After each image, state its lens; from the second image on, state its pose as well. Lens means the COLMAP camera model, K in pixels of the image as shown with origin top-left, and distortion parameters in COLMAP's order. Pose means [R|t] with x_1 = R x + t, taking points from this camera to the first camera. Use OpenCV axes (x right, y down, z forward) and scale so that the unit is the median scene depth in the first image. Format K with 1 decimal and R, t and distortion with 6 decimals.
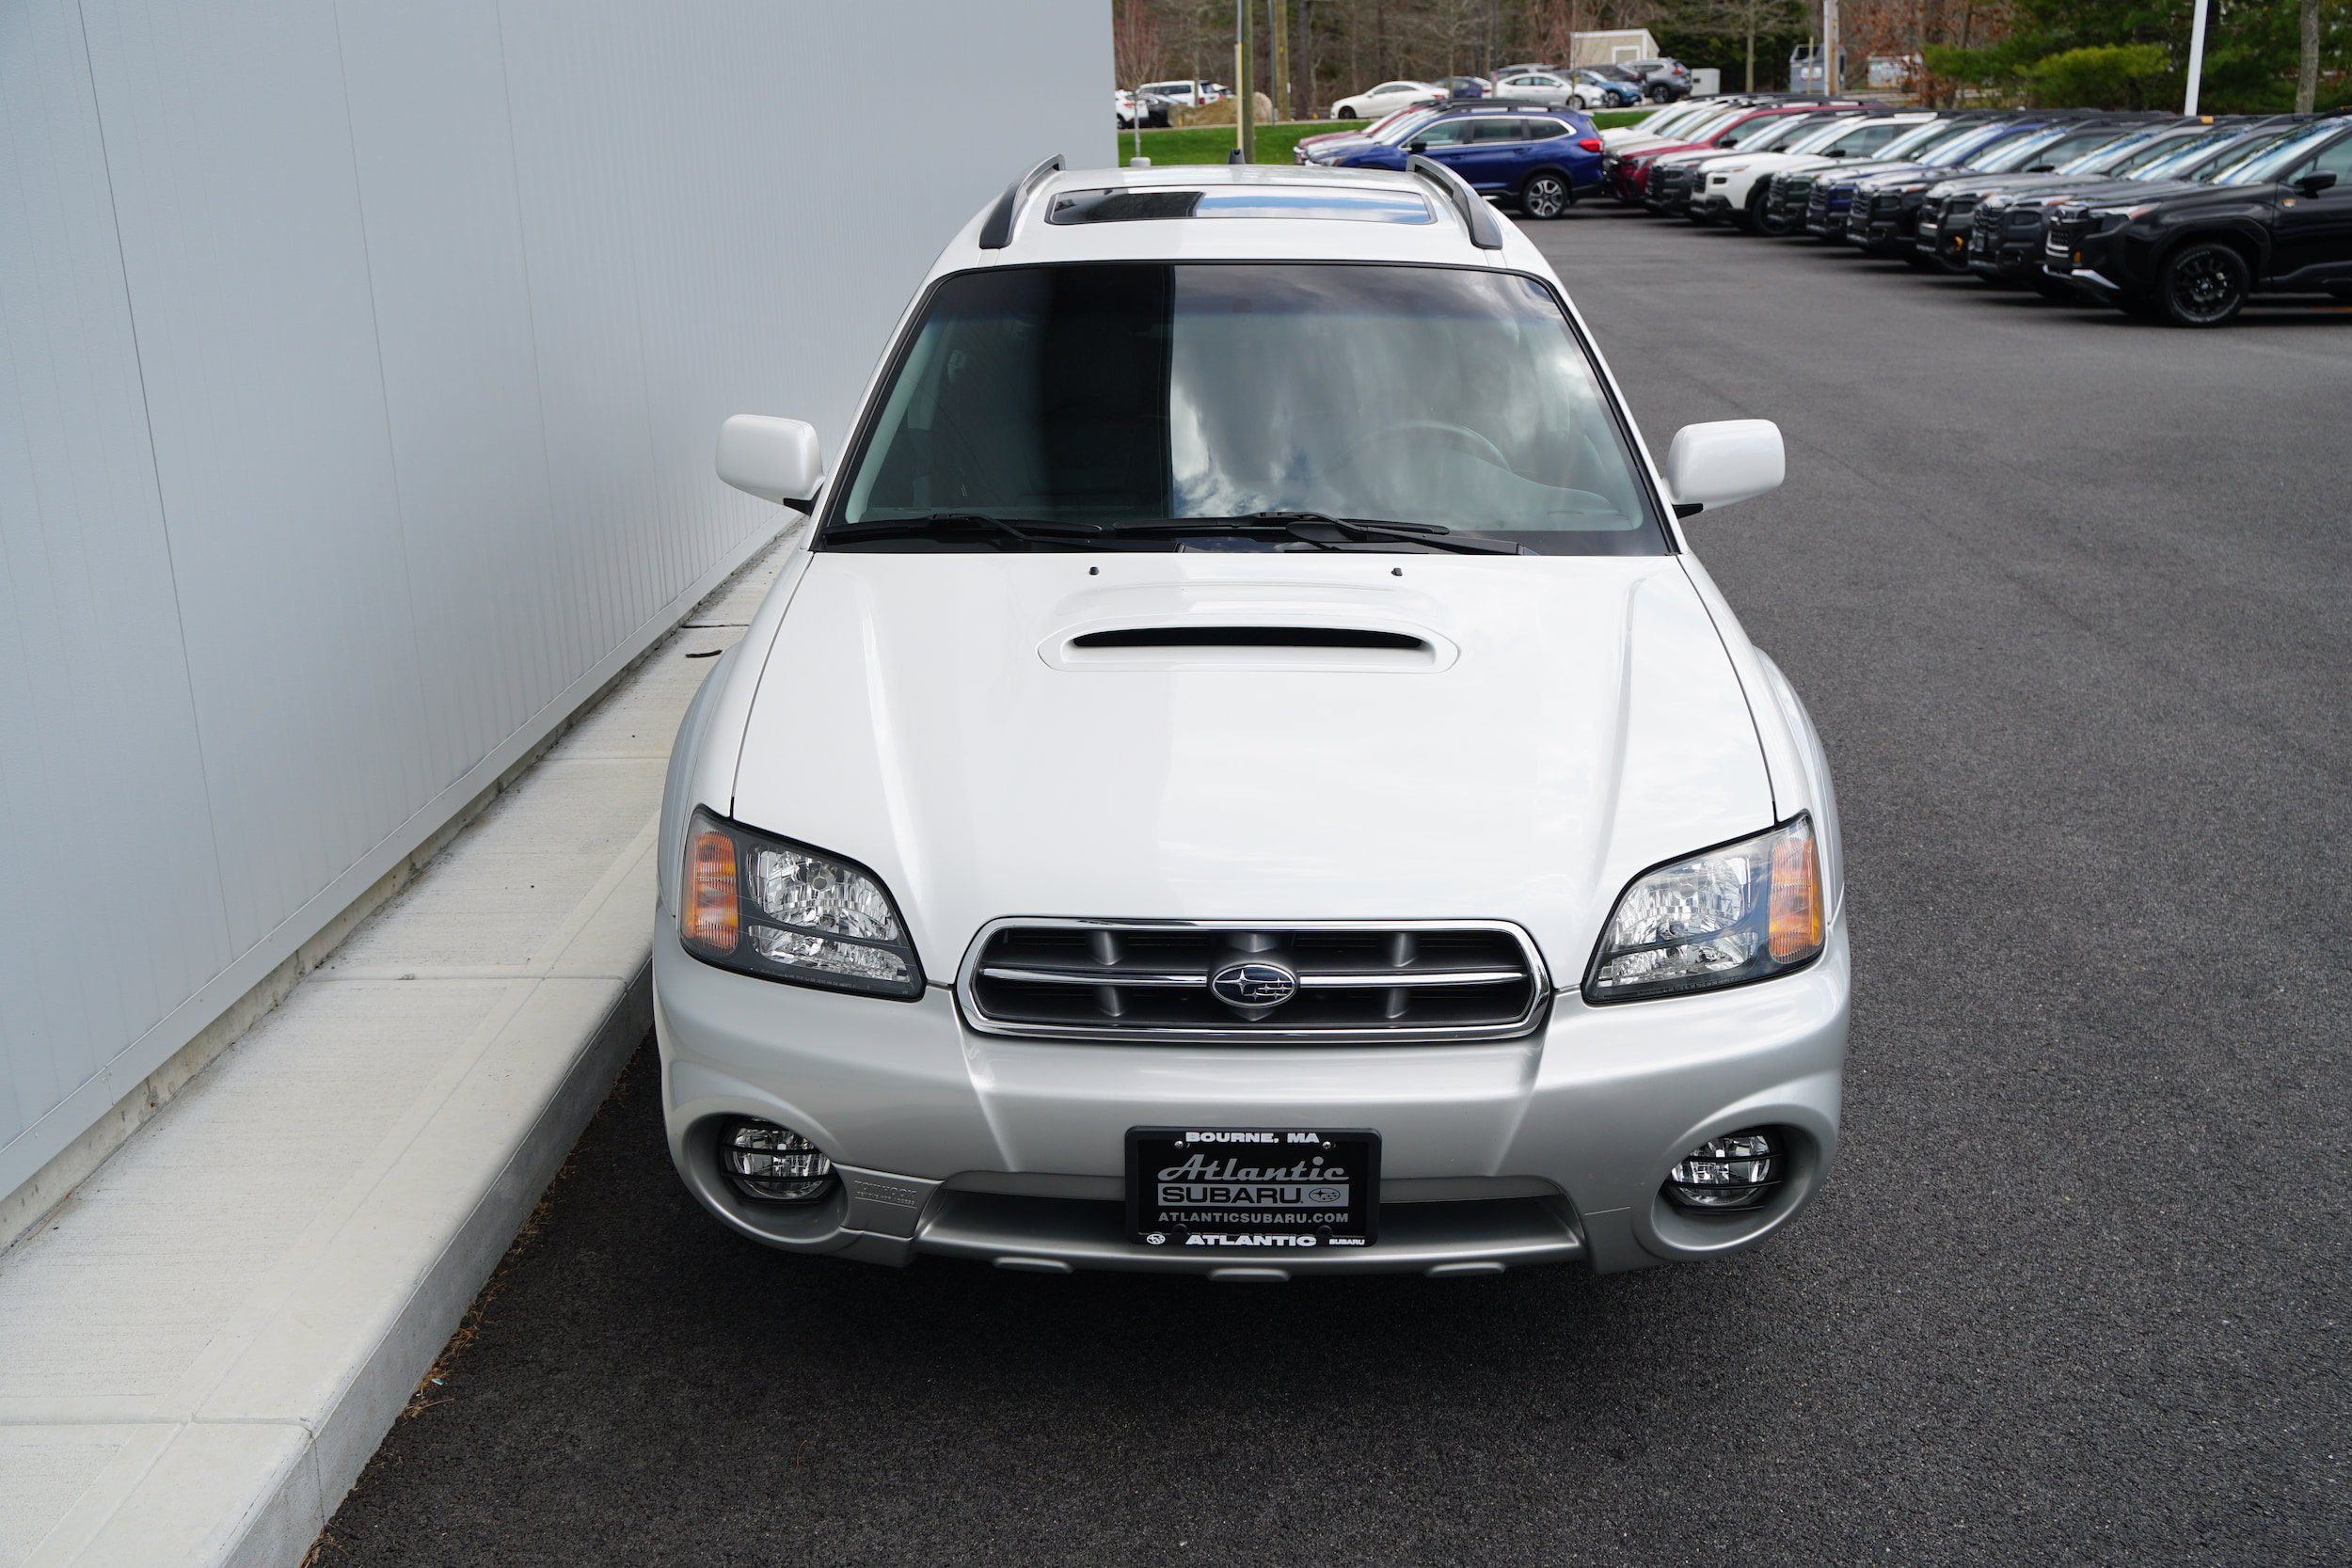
lens RADIAL K [[2399.3, 0, 1168.3], [0, 2399.3, 802.4], [0, 0, 1]] dist [0.022768, 0.000000]
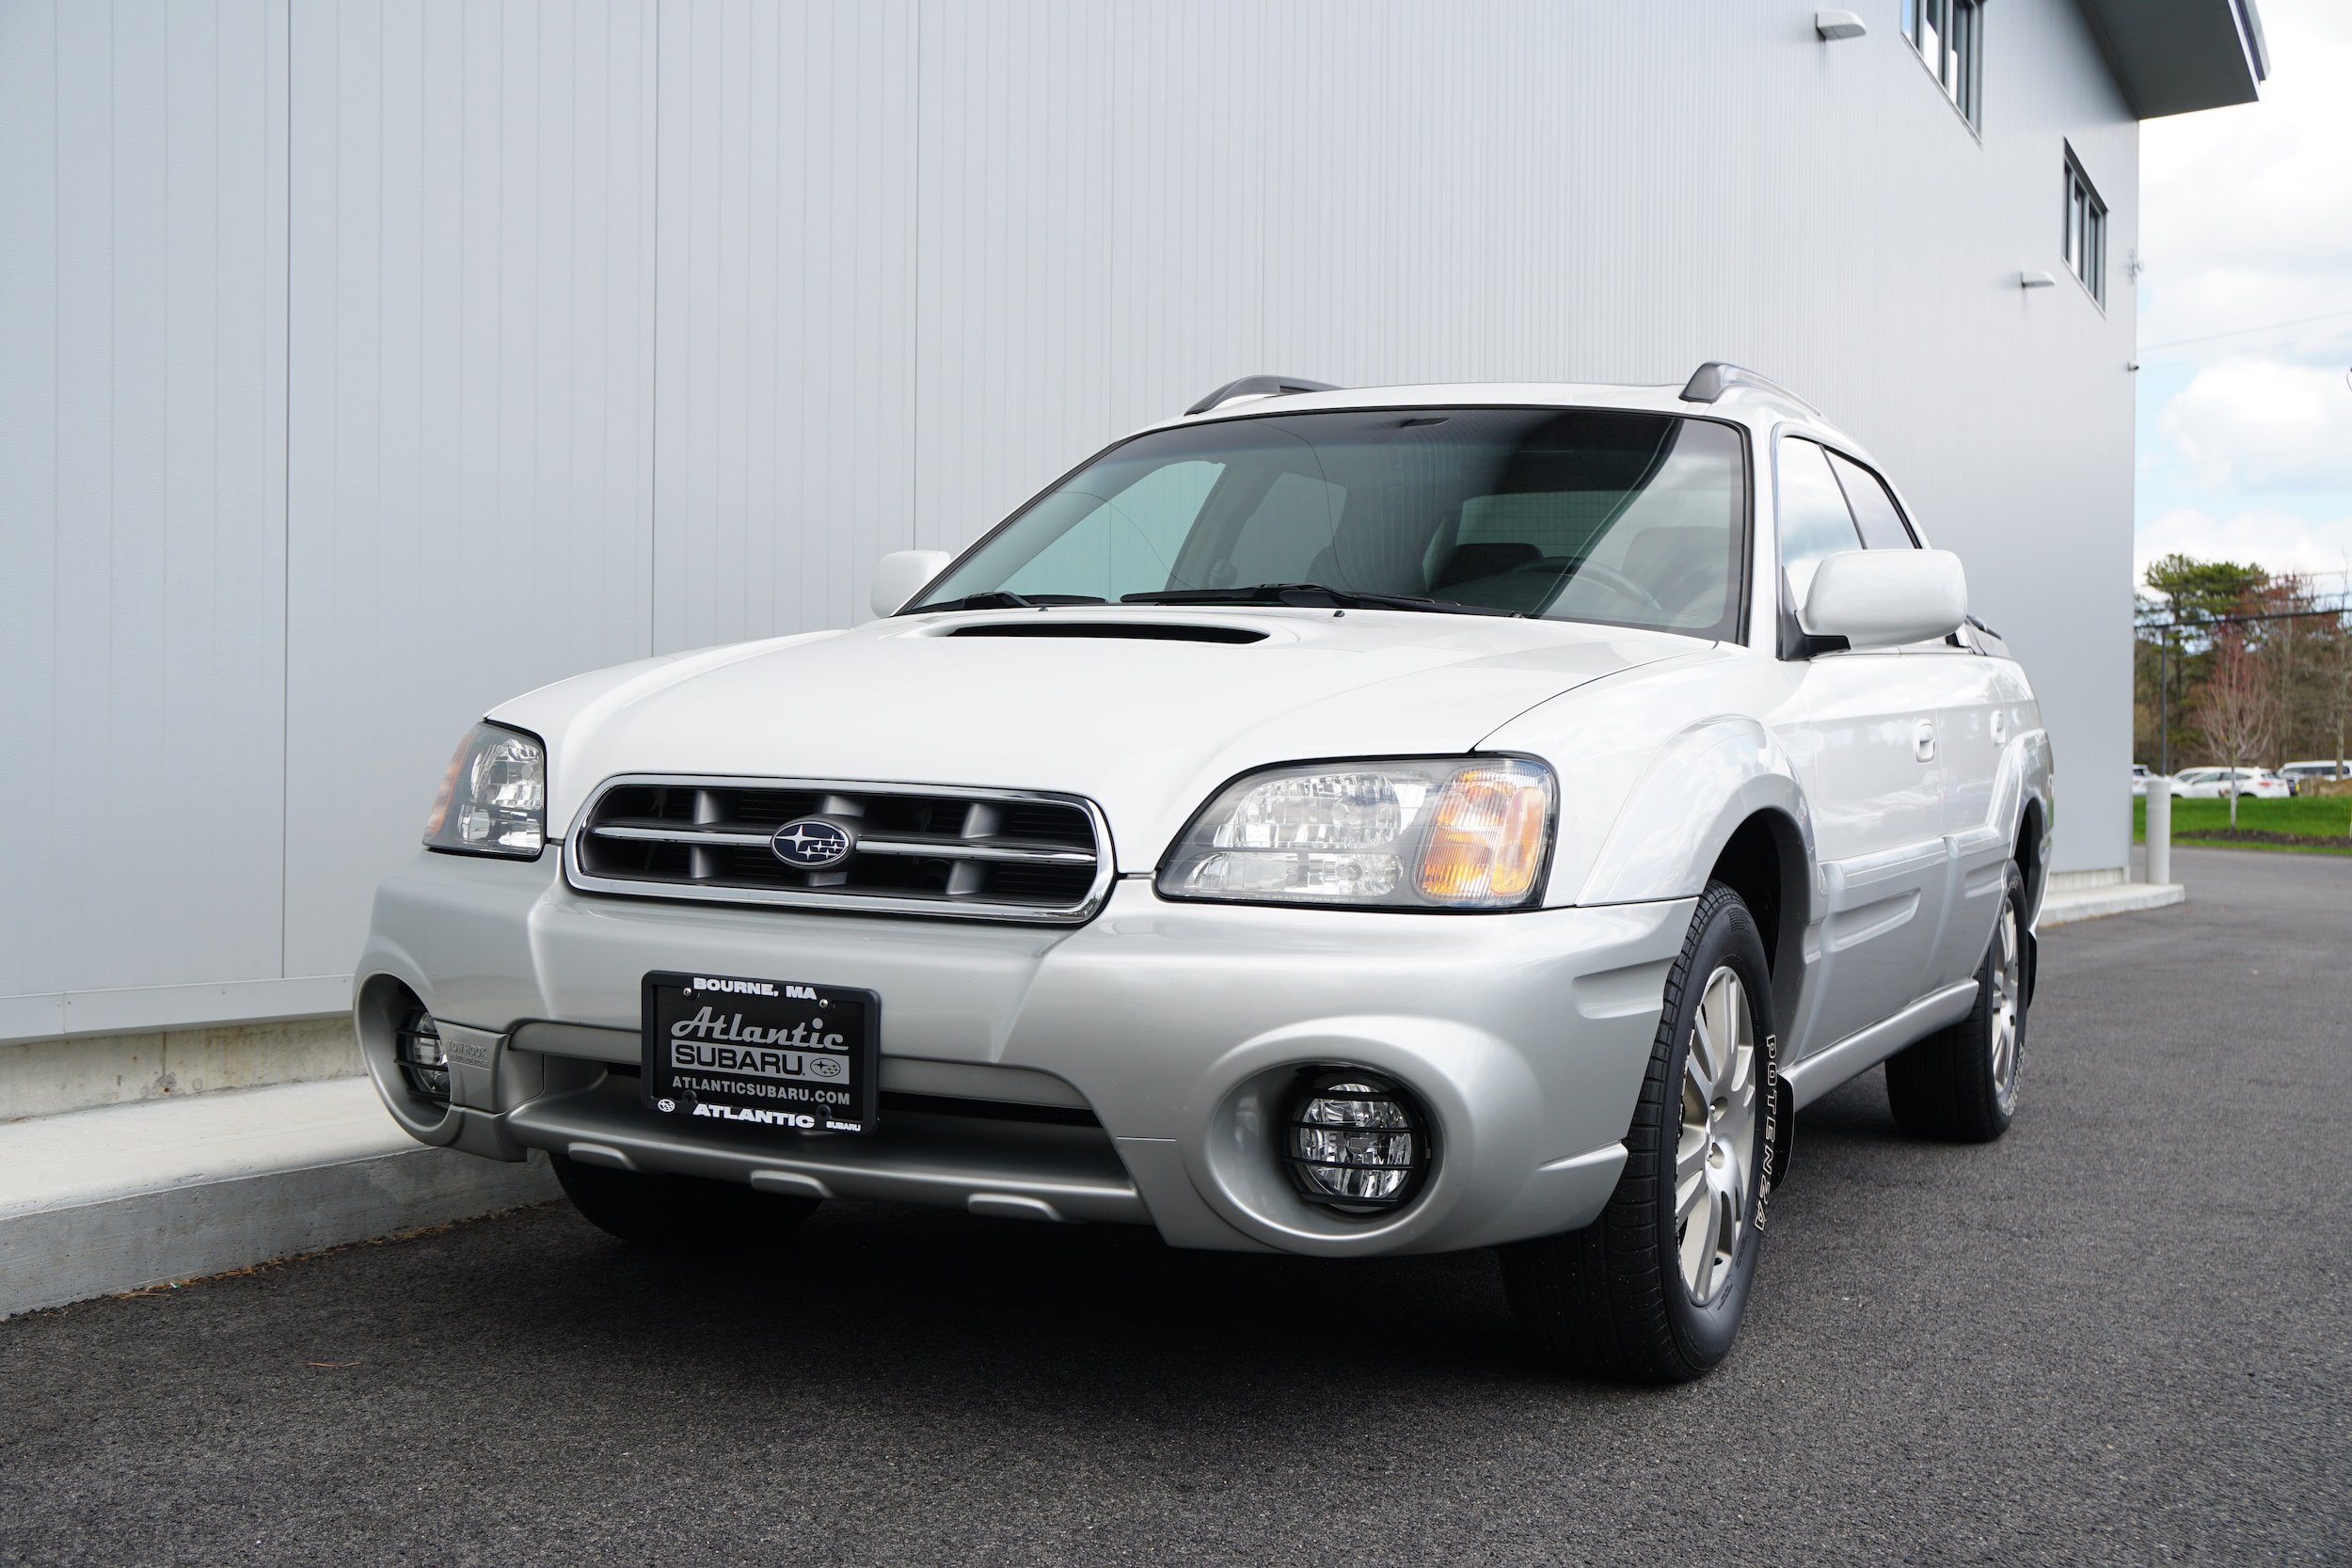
lens RADIAL K [[2751.9, 0, 1178.0], [0, 2751.9, 777.9], [0, 0, 1]] dist [0.021691, 0.000000]
pose [[0.906450, 0.037492, -0.420645, 0.598552], [-0.153701, 0.957028, -0.245913, 0.286777], [0.393350, 0.287561, 0.873261, 0.127430]]
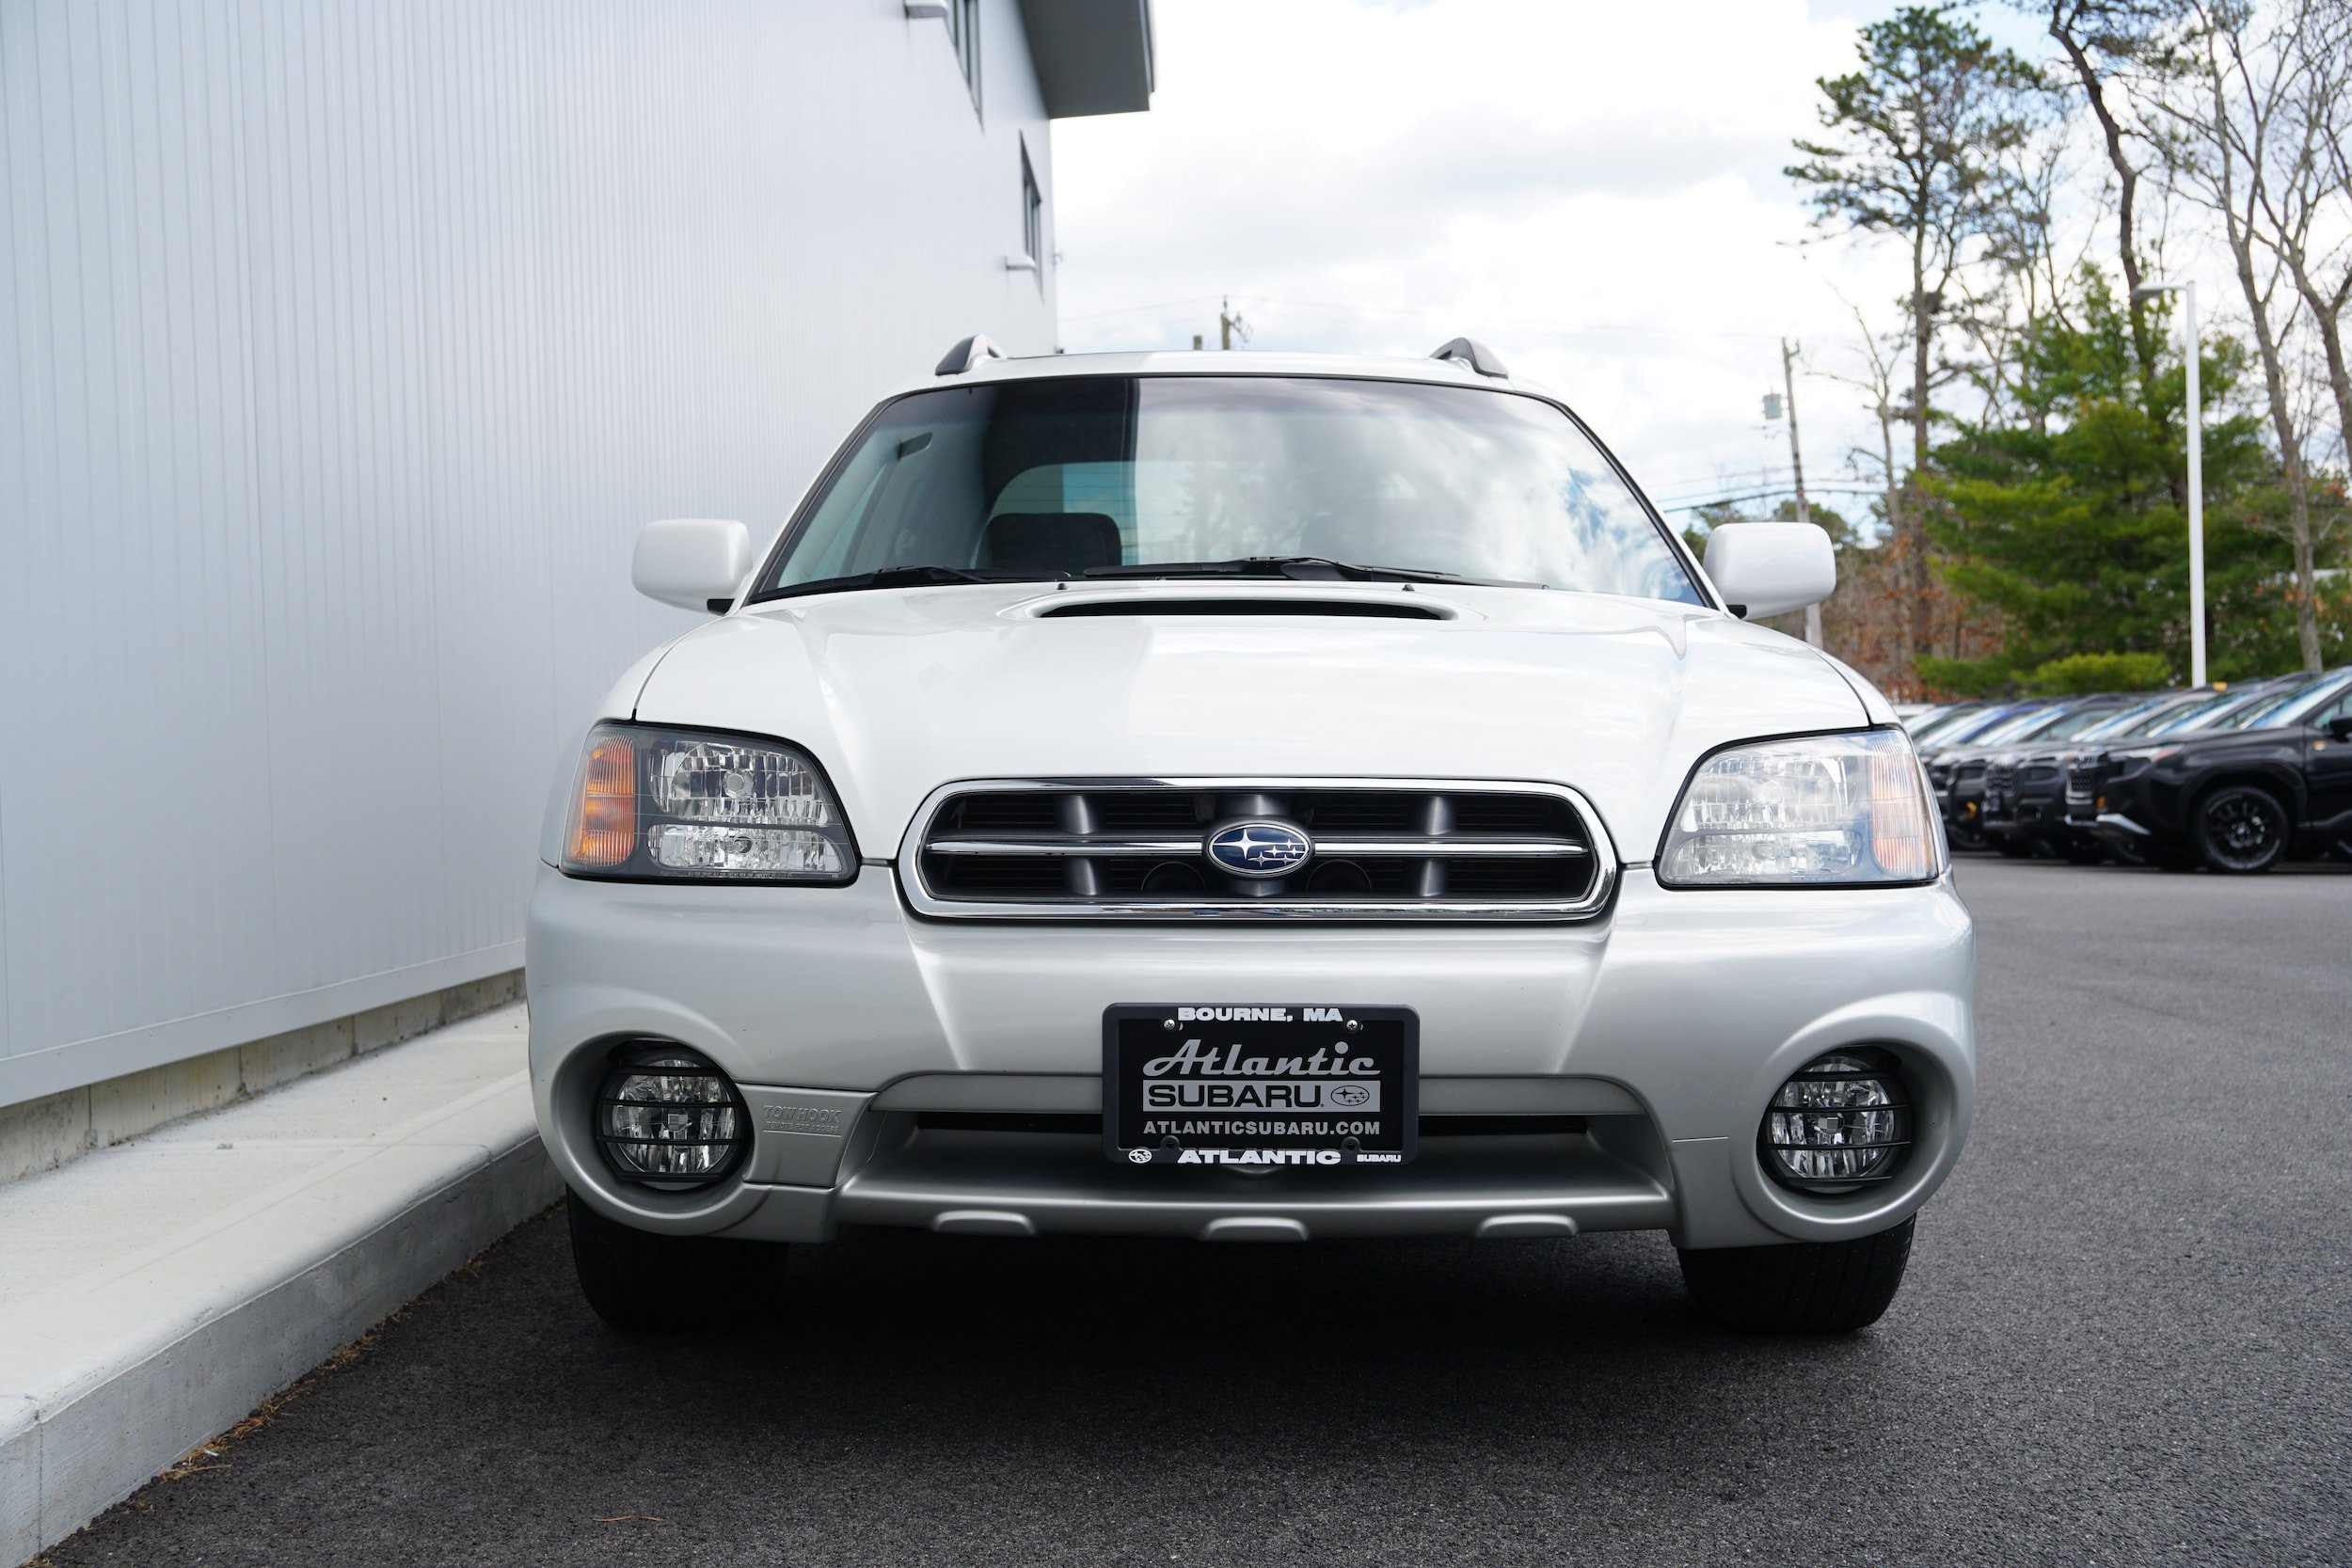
lens RADIAL K [[2634.0, 0, 1185.3], [0, 2634.0, 770.3], [0, 0, 1]] dist [0.052853, 0.000000]
pose [[0.999739, 0.003201, 0.022614, -0.010306], [0.002929, 0.963986, -0.265939, 0.288459], [-0.022651, 0.265936, 0.963725, 0.118010]]
